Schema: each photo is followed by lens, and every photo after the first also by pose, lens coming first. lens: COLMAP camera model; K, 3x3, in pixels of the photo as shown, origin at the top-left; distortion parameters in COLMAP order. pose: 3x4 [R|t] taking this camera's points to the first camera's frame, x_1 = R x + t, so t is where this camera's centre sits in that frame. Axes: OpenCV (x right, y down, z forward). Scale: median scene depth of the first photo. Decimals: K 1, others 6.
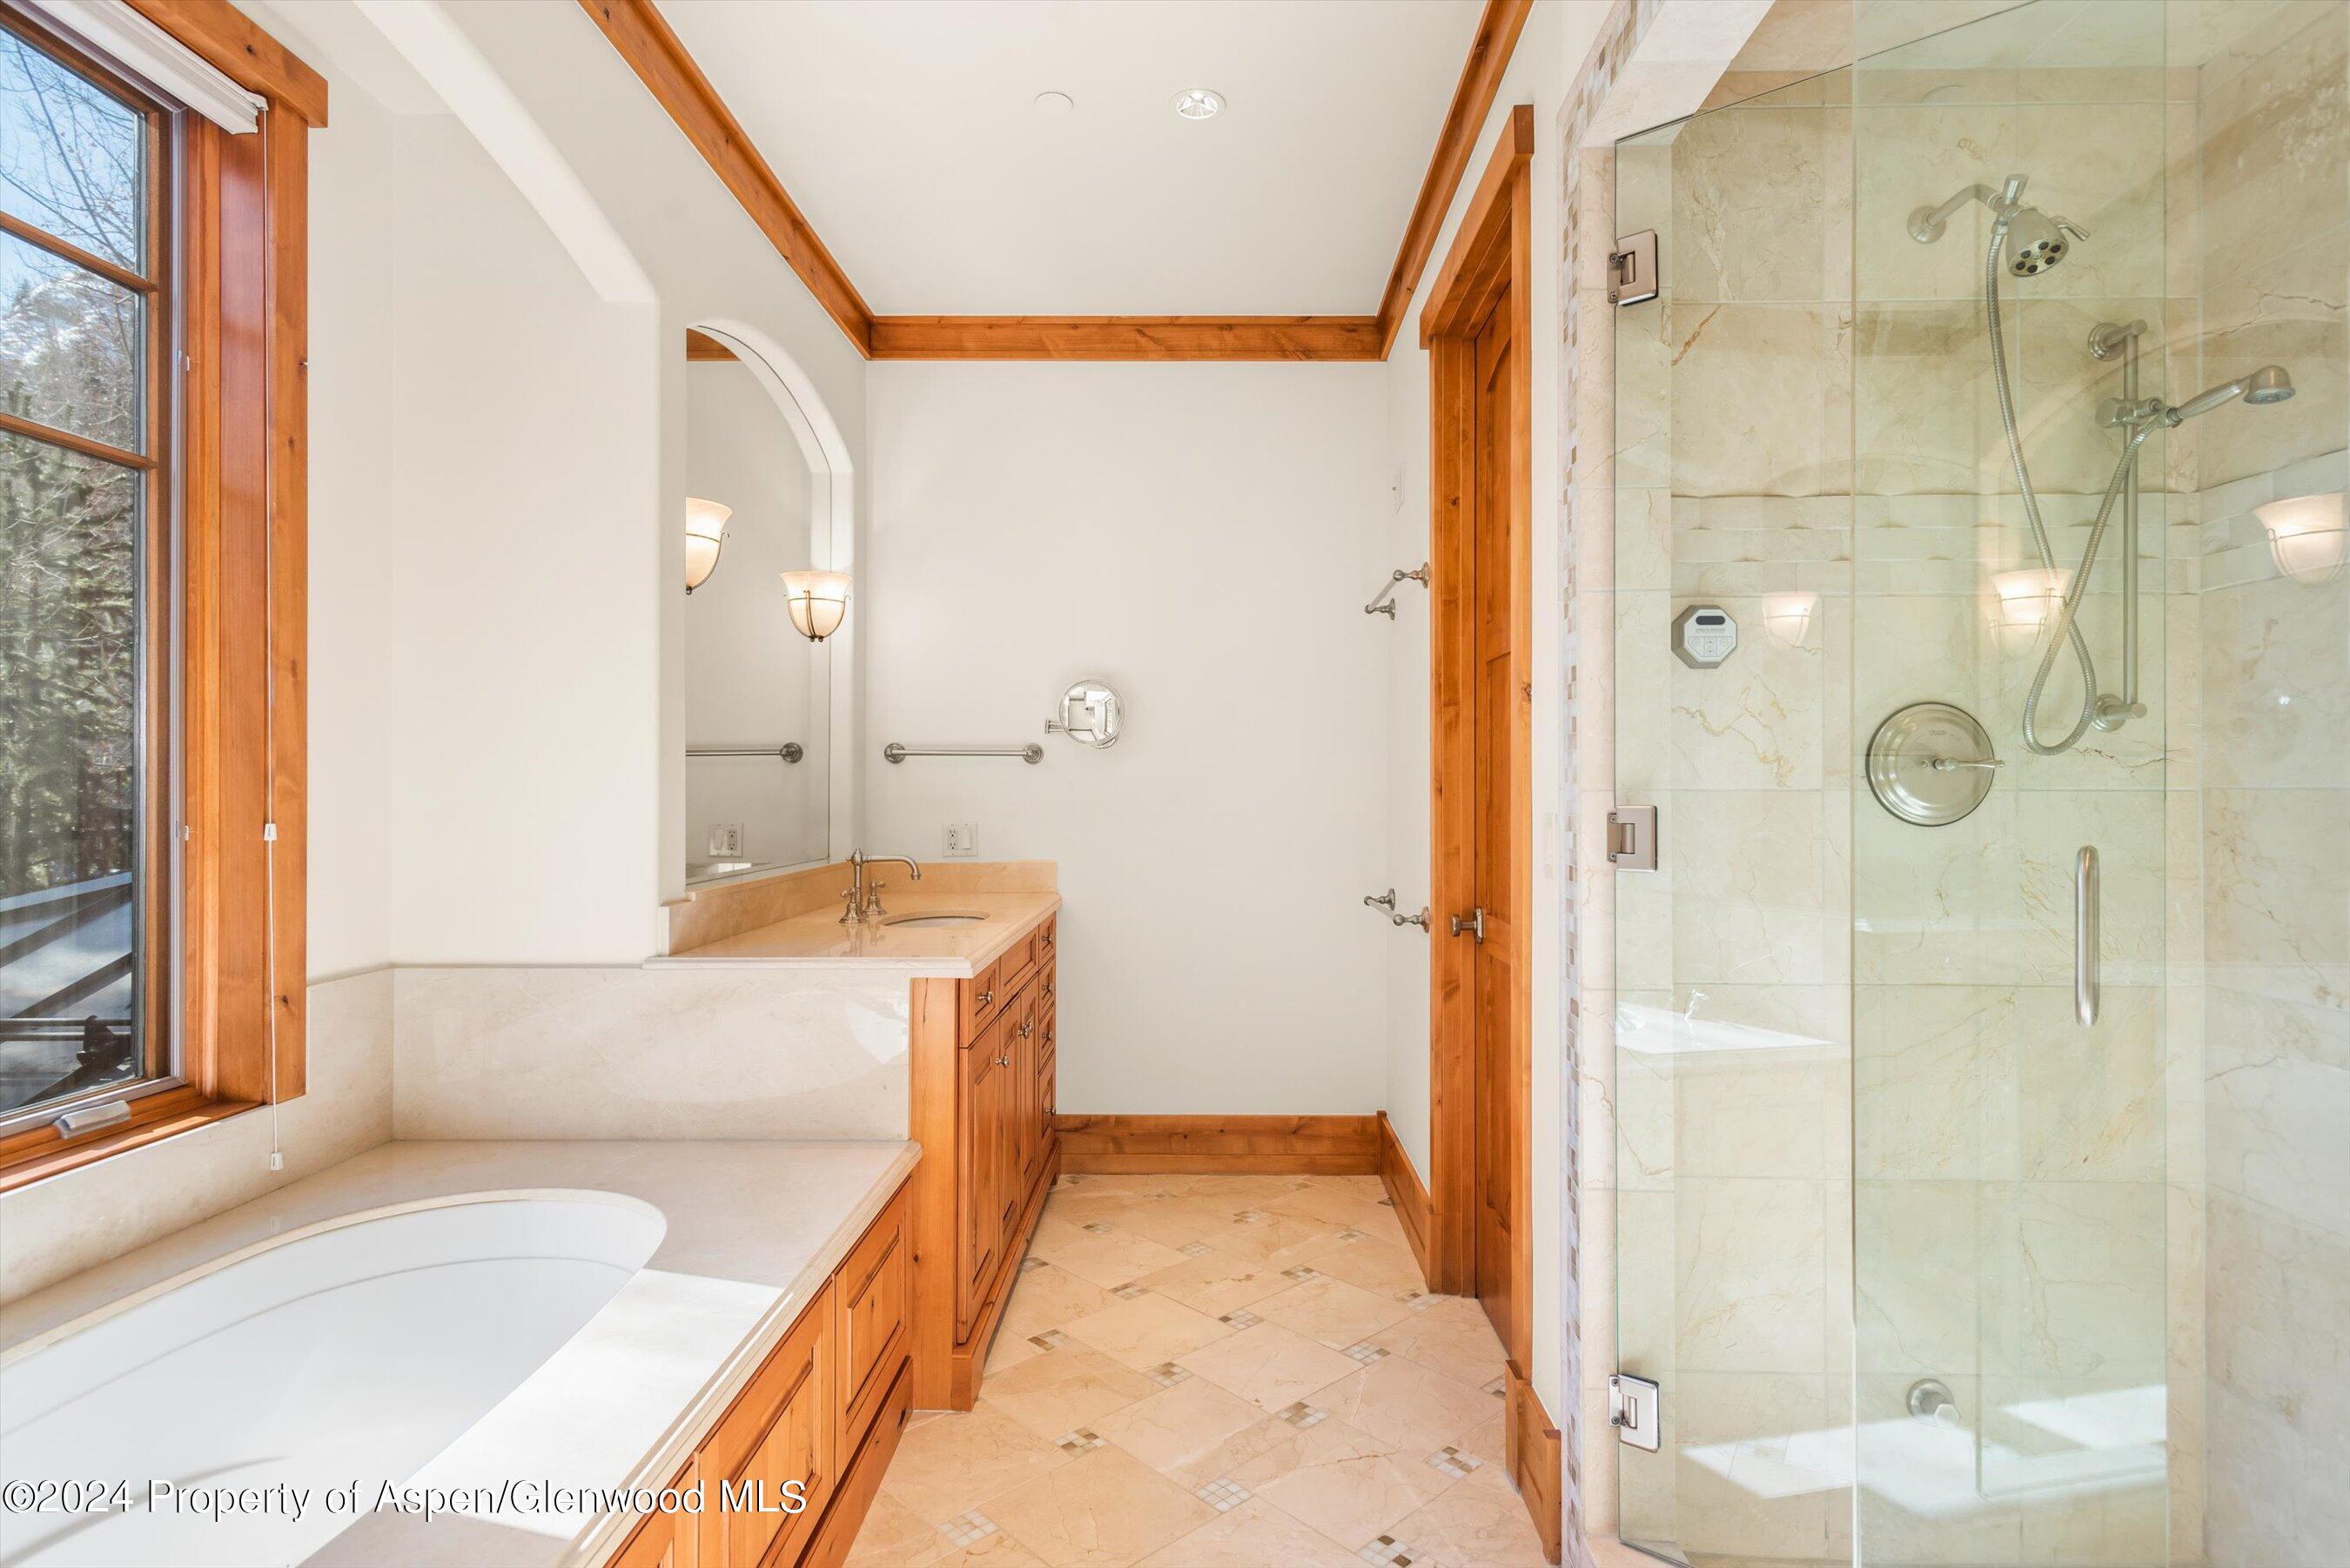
lens RADIAL K [[1218.2, 0, 1177.1], [0, 1218.2, 780.9], [0, 0, 1]] dist [0.015923, -0.003055]
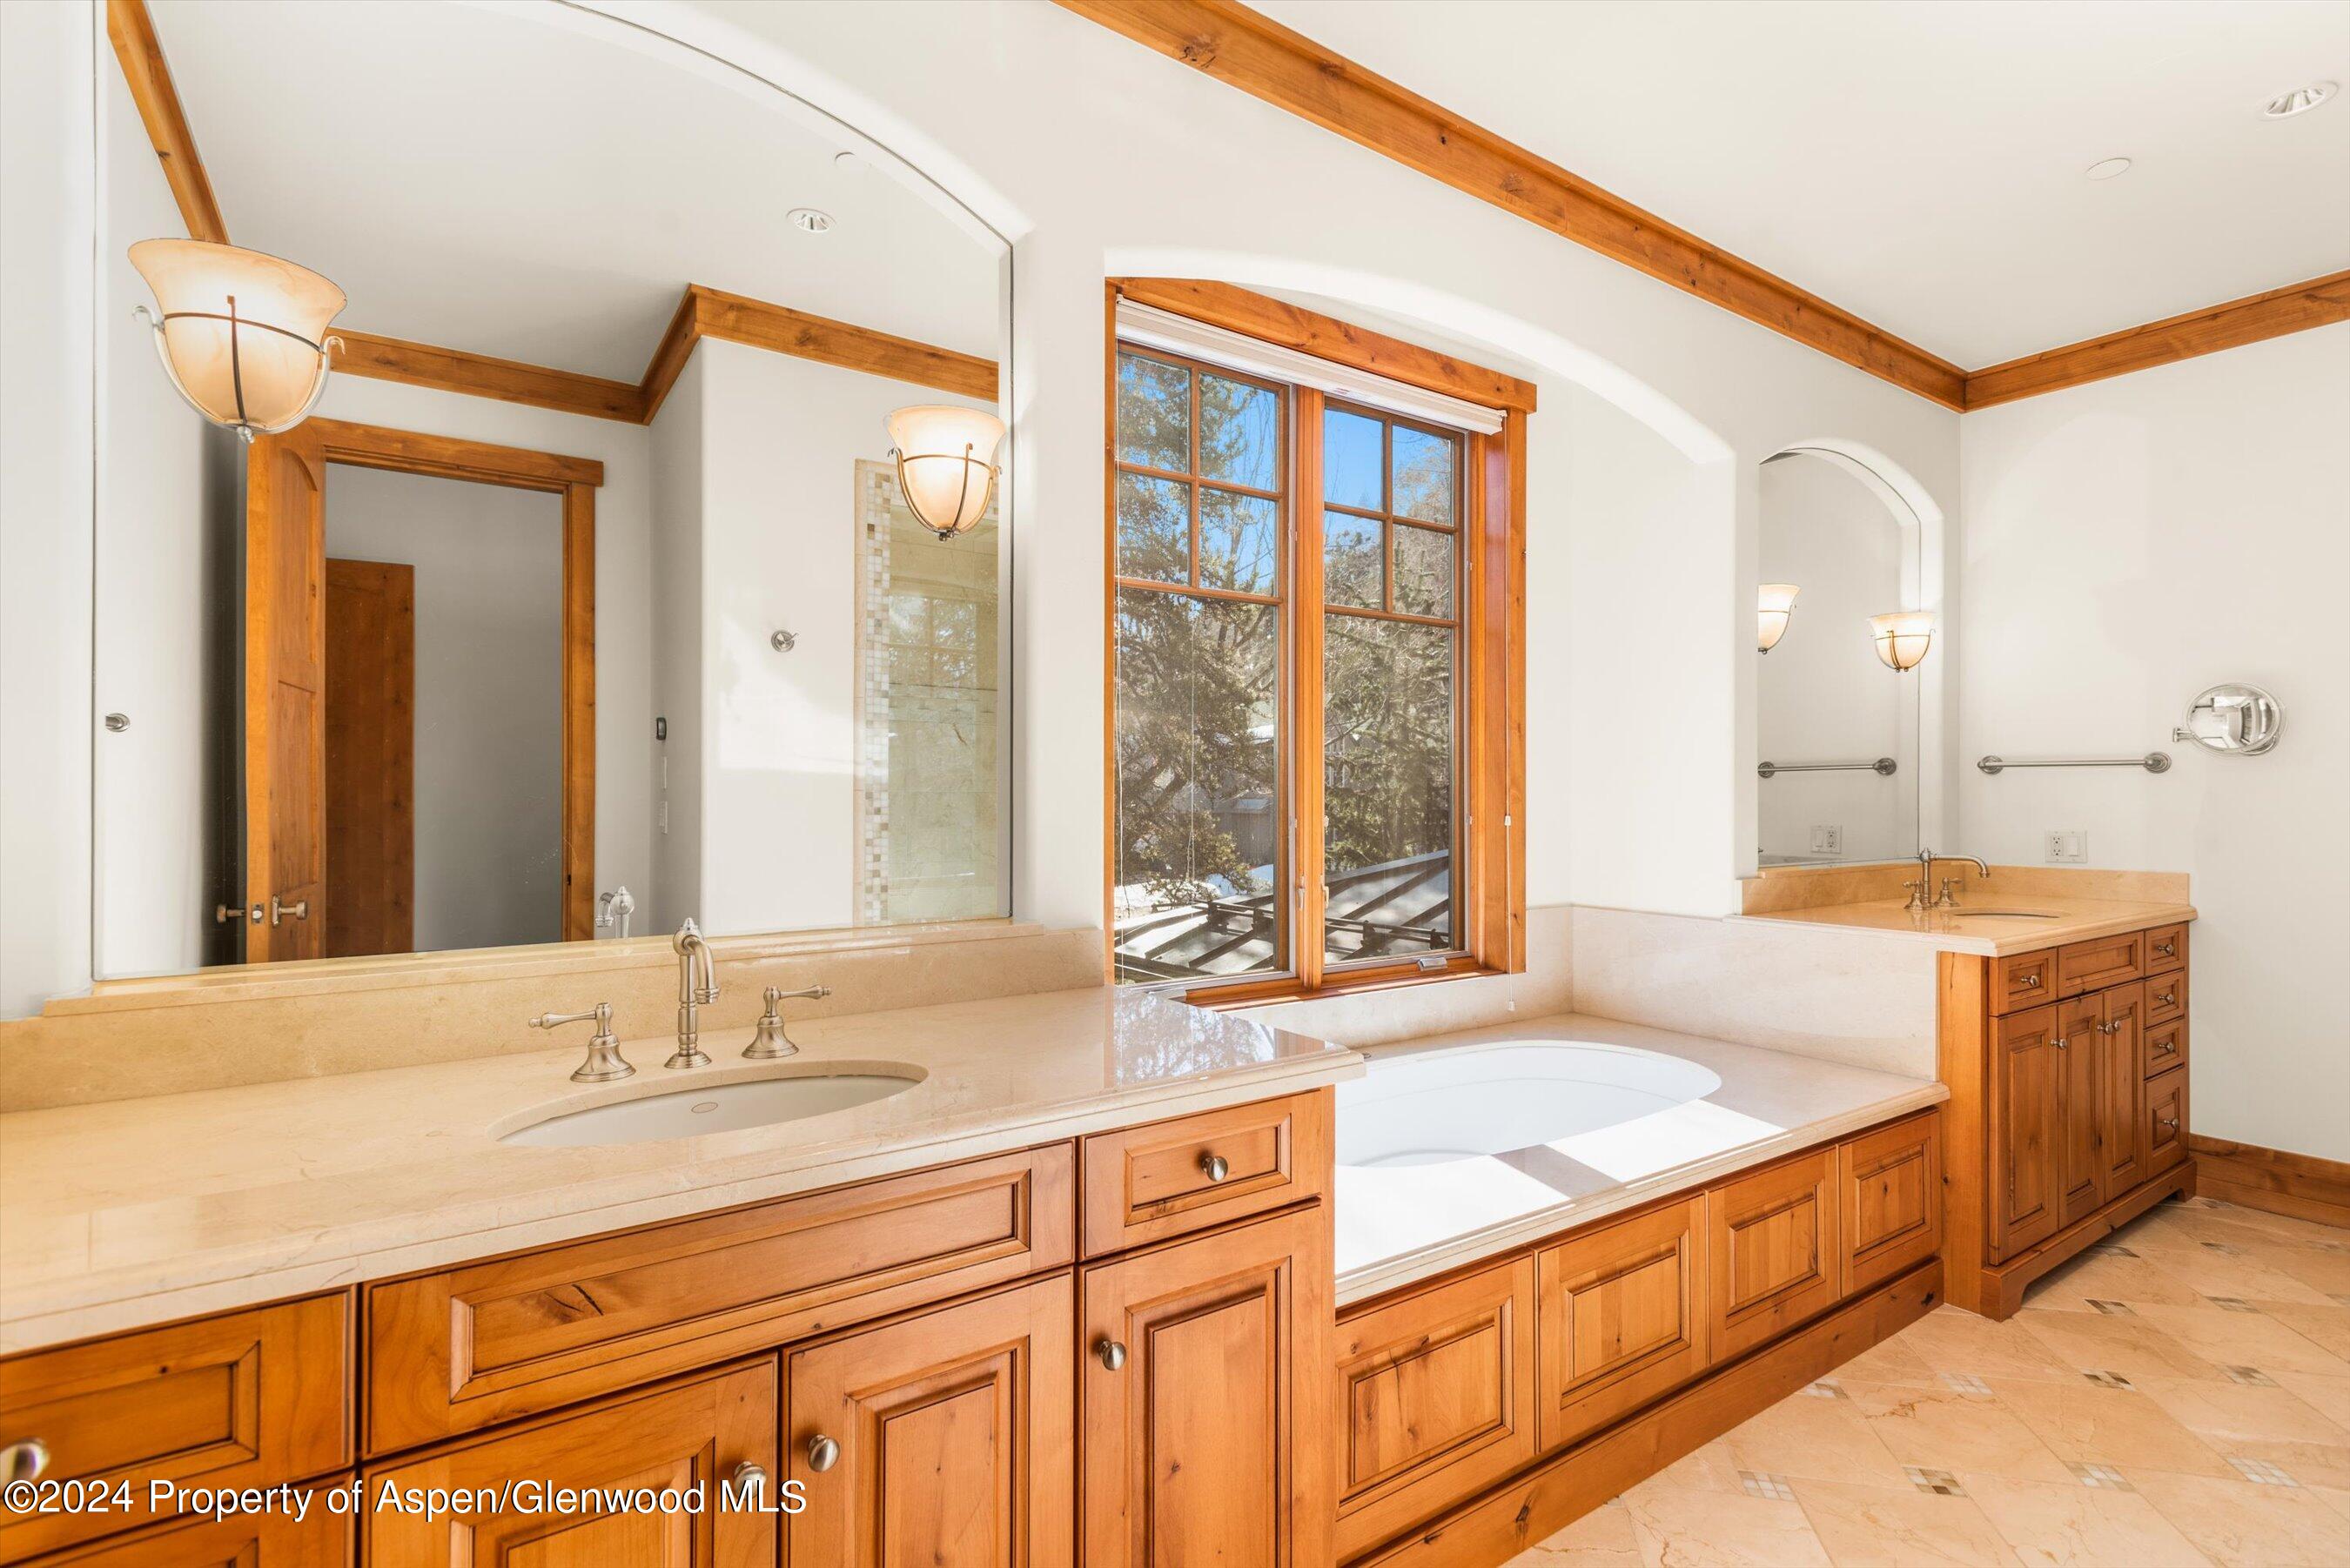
lens RADIAL K [[1095.7, 0, 1173.5], [0, 1095.7, 787.3], [0, 0, 1]] dist [0.001337, -0.000224]
pose [[0.576484, -0.004933, -0.817093, 0.227125], [0.002278, 0.999988, -0.004430, -0.000470], [0.817105, 0.000693, 0.576488, -0.252631]]
